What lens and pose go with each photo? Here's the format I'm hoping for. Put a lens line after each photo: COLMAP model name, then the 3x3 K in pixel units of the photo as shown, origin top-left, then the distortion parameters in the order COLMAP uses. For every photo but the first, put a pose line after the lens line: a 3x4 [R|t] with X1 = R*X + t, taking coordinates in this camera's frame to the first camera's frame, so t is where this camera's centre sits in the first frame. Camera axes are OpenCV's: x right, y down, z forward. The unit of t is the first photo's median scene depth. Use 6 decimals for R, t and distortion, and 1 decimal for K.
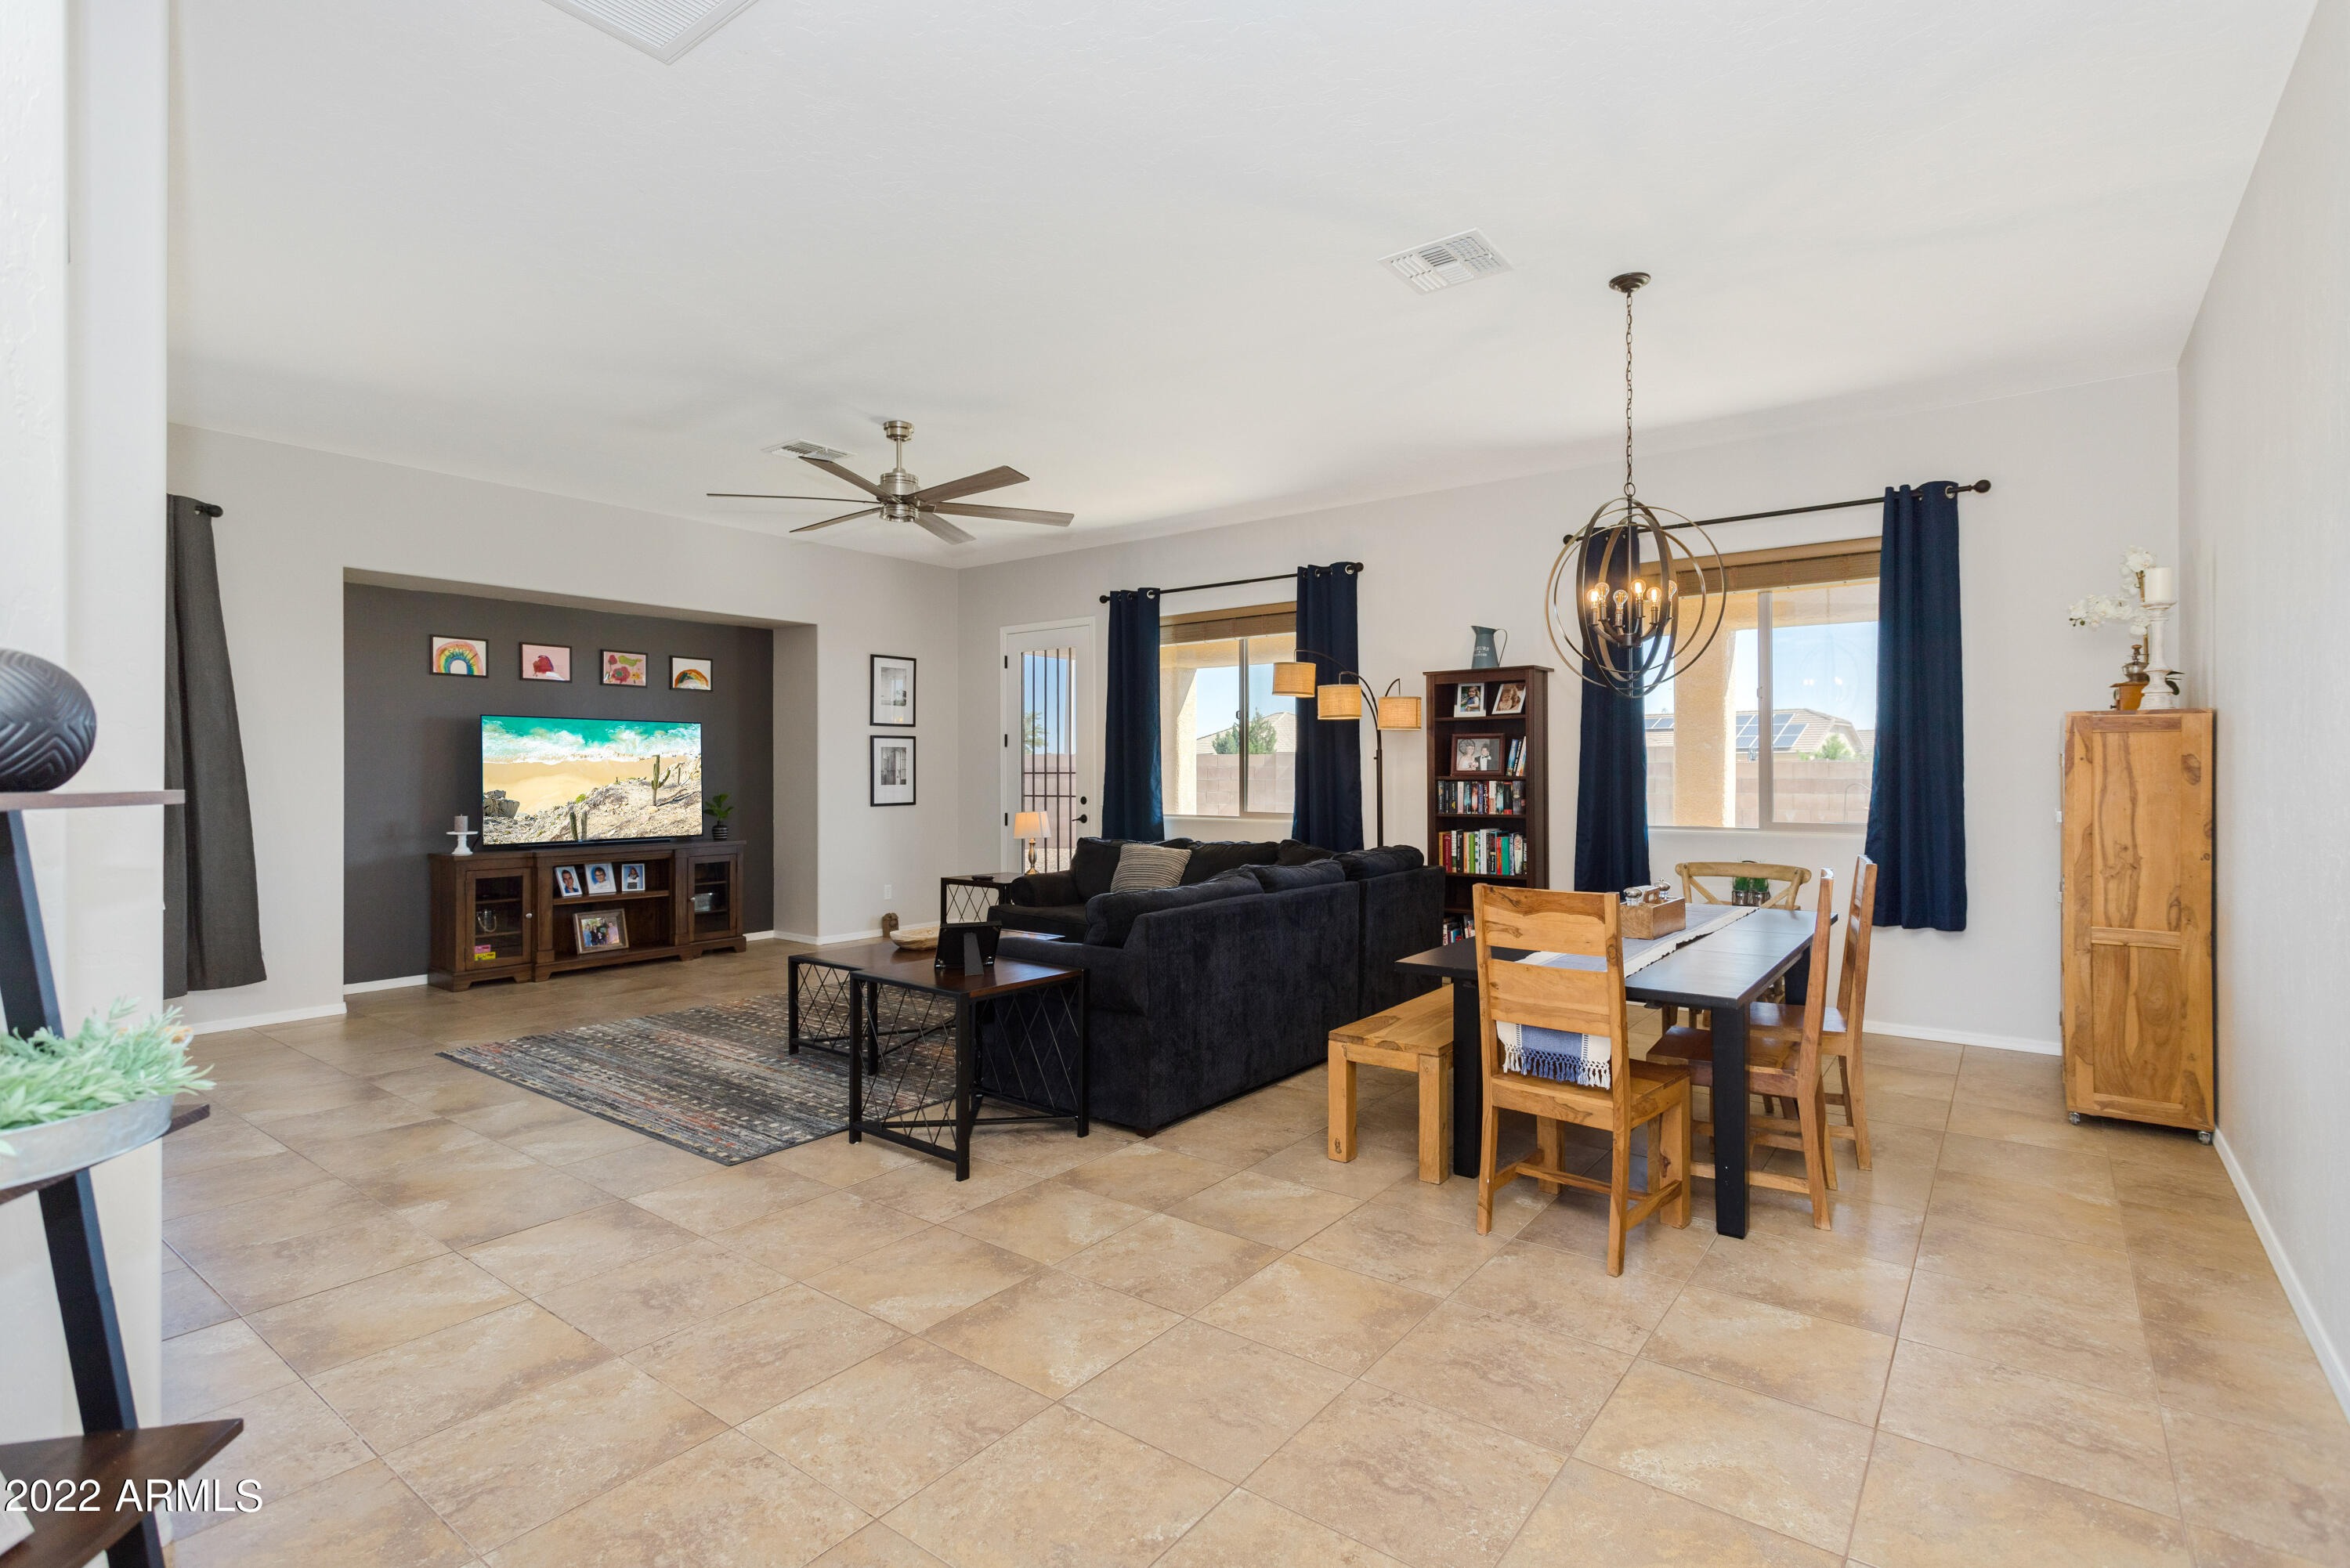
lens RADIAL K [[1105.6, 0, 1192.1], [0, 1105.6, 769.8], [0, 0, 1]] dist [0.000843, 0.000035]
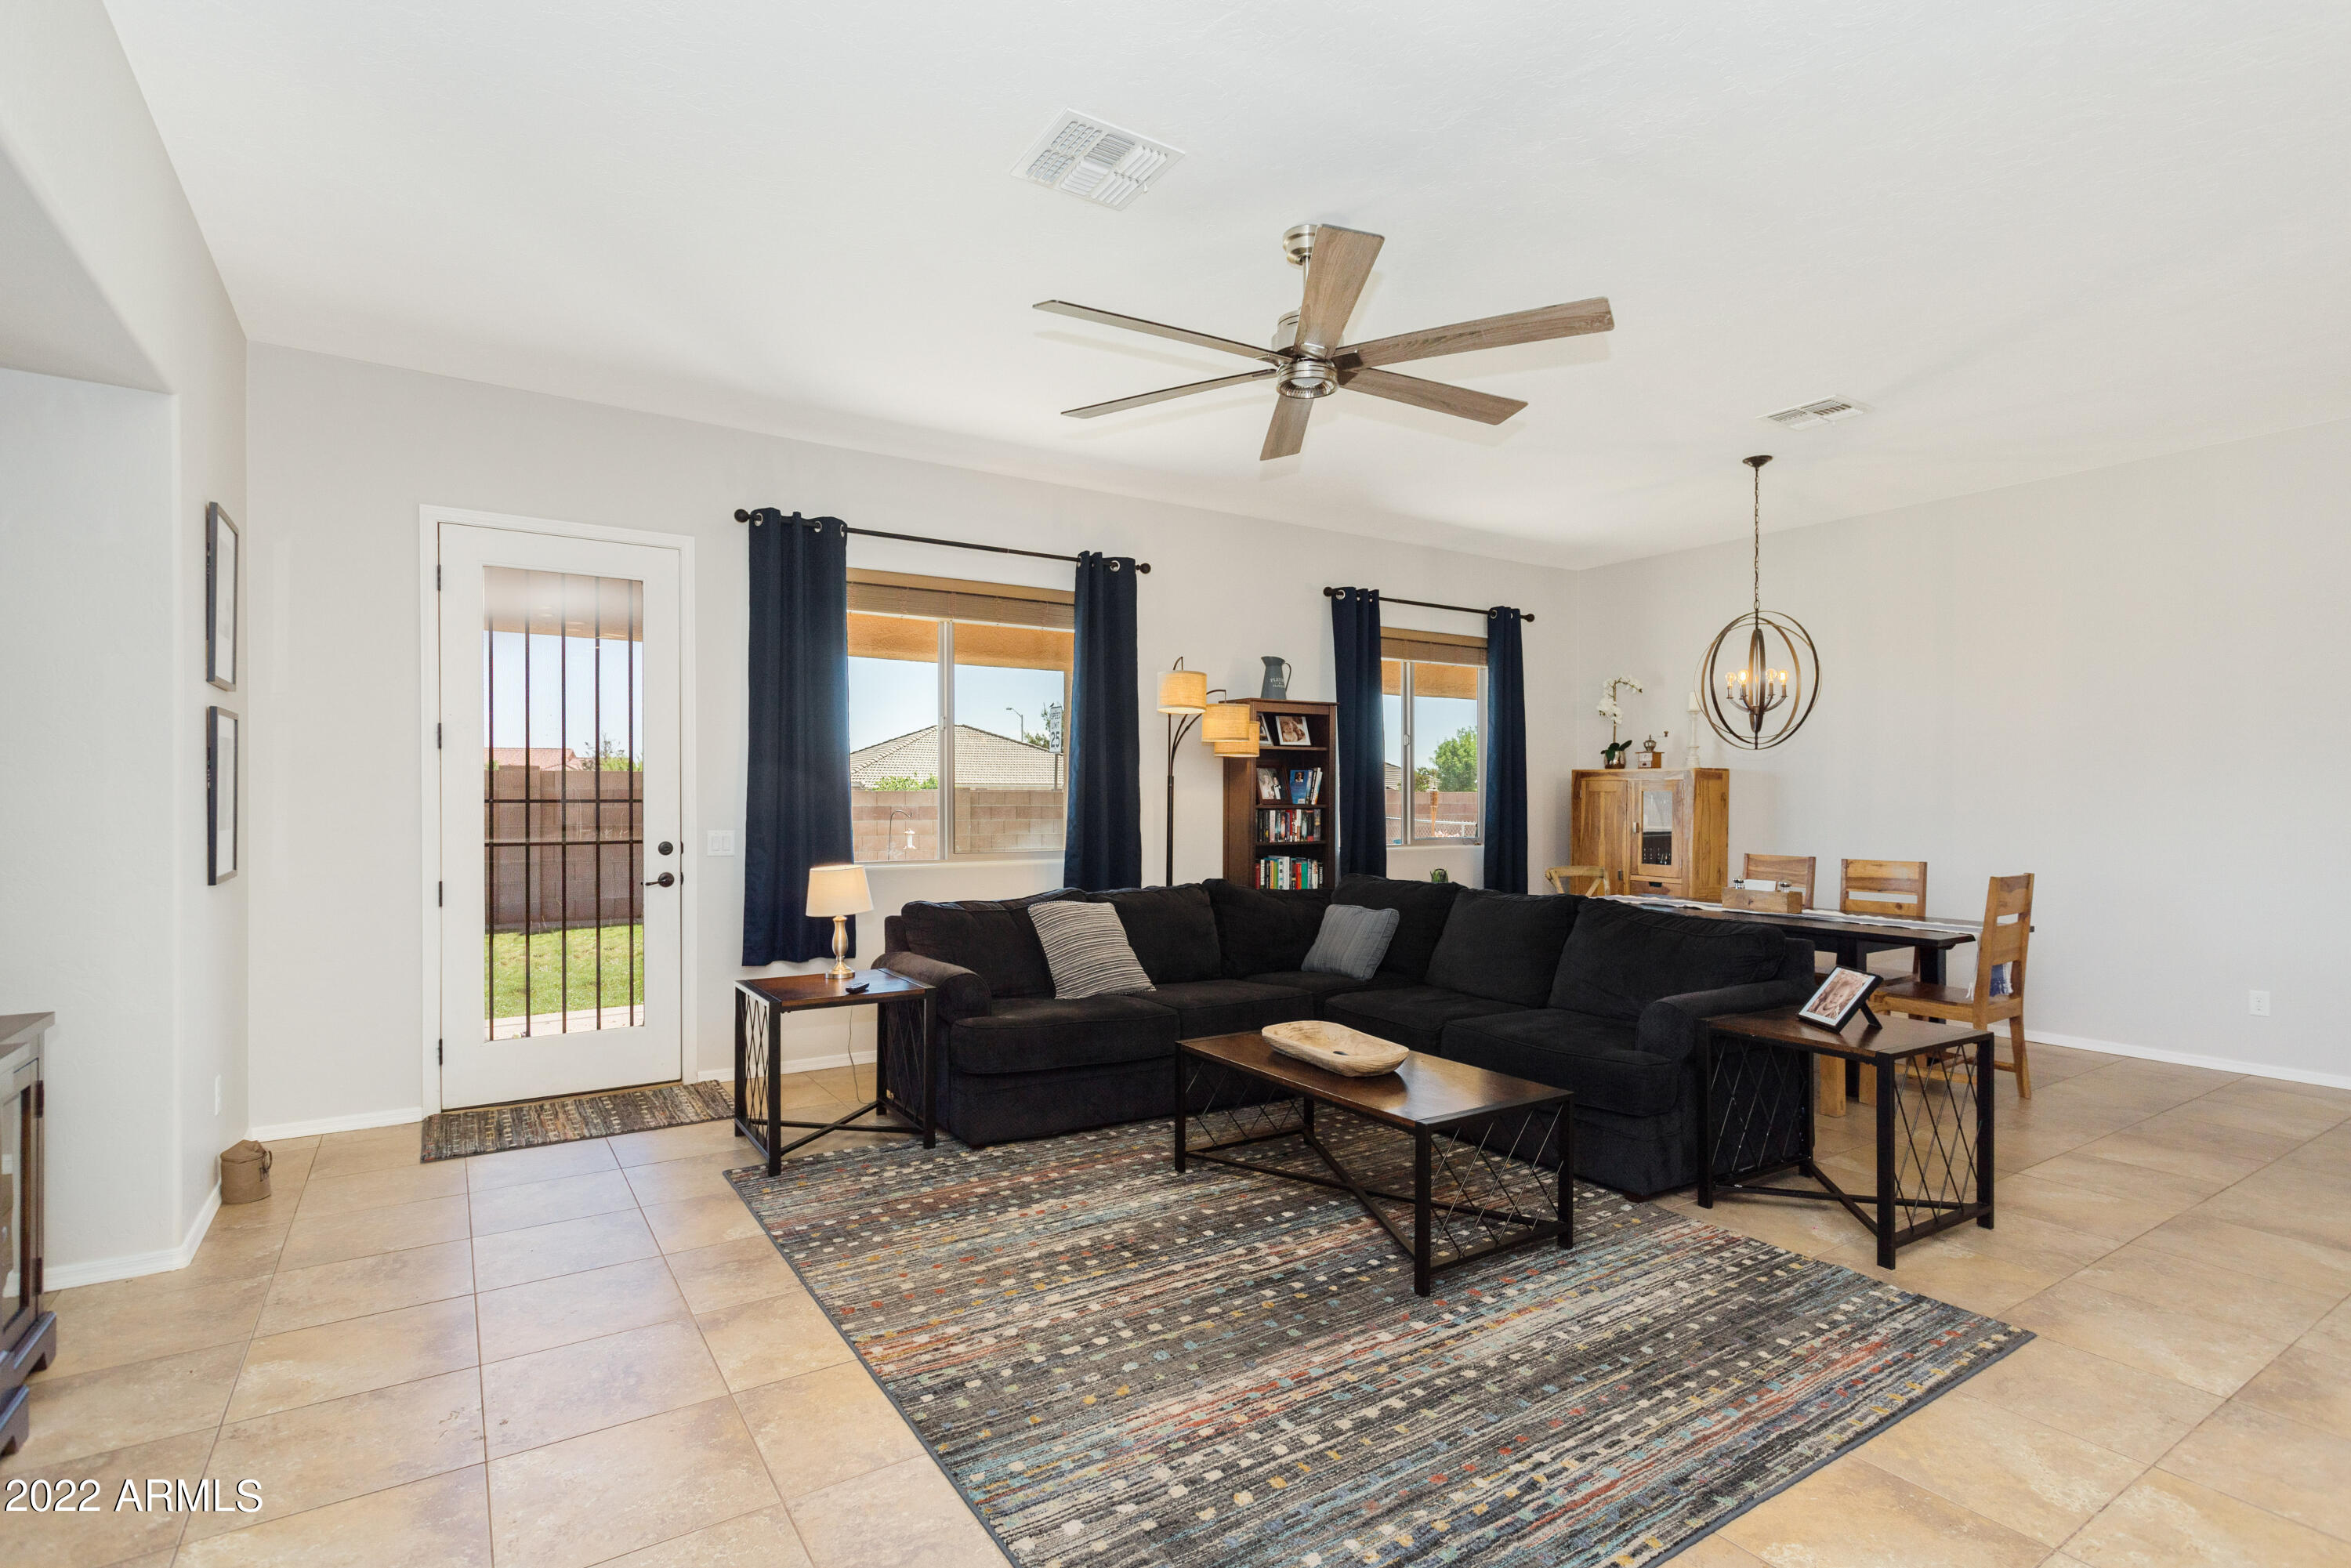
lens RADIAL K [[1132.7, 0, 1180.9], [0, 1132.7, 797.6], [0, 0, 1]] dist [0.004047, 0.000309]
pose [[0.345681, 0.003047, 0.938347, -0.744773], [-0.003920, 0.999991, -0.001803, 0.001228], [-0.938344, -0.003055, 0.345689, 0.713824]]
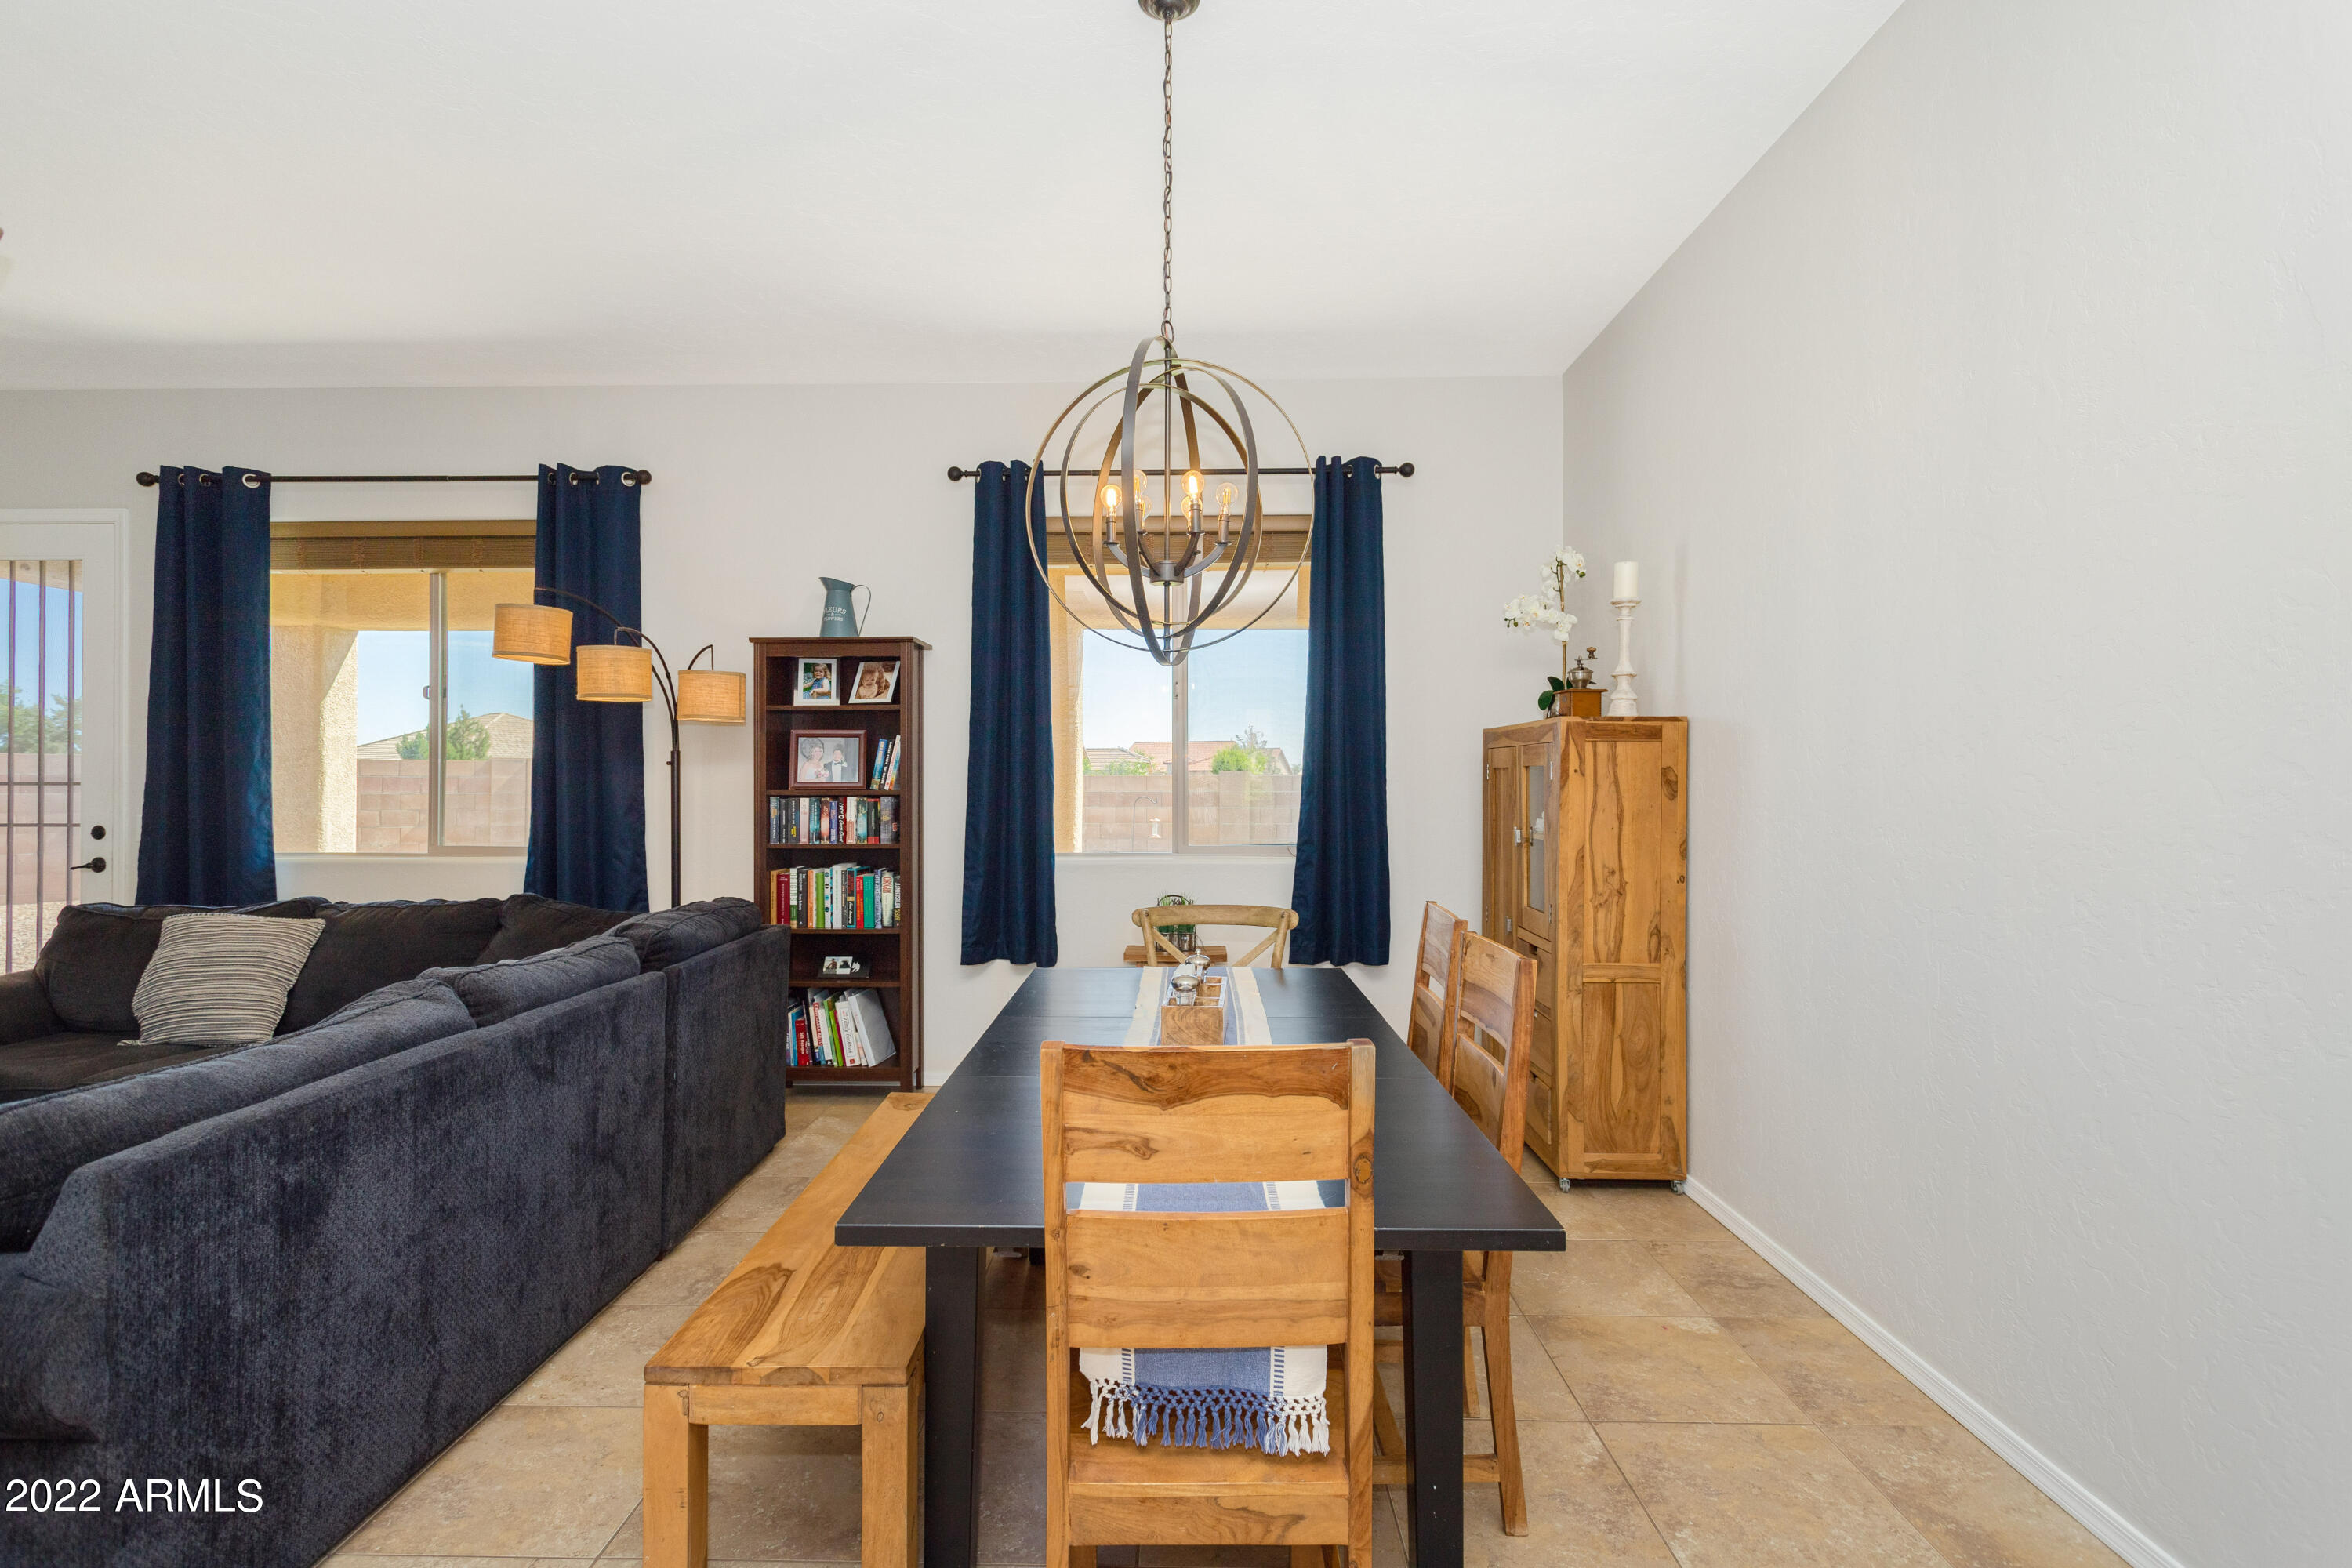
lens RADIAL K [[1113.8, 0, 1153.7], [0, 1113.8, 777.1], [0, 0, 1]] dist [0.003180, 0.001110]
pose [[0.817481, 0.007119, 0.575912, 0.017570], [-0.004058, 0.999970, -0.006600, 0.001347], [-0.575942, 0.003058, 0.817485, 0.294368]]
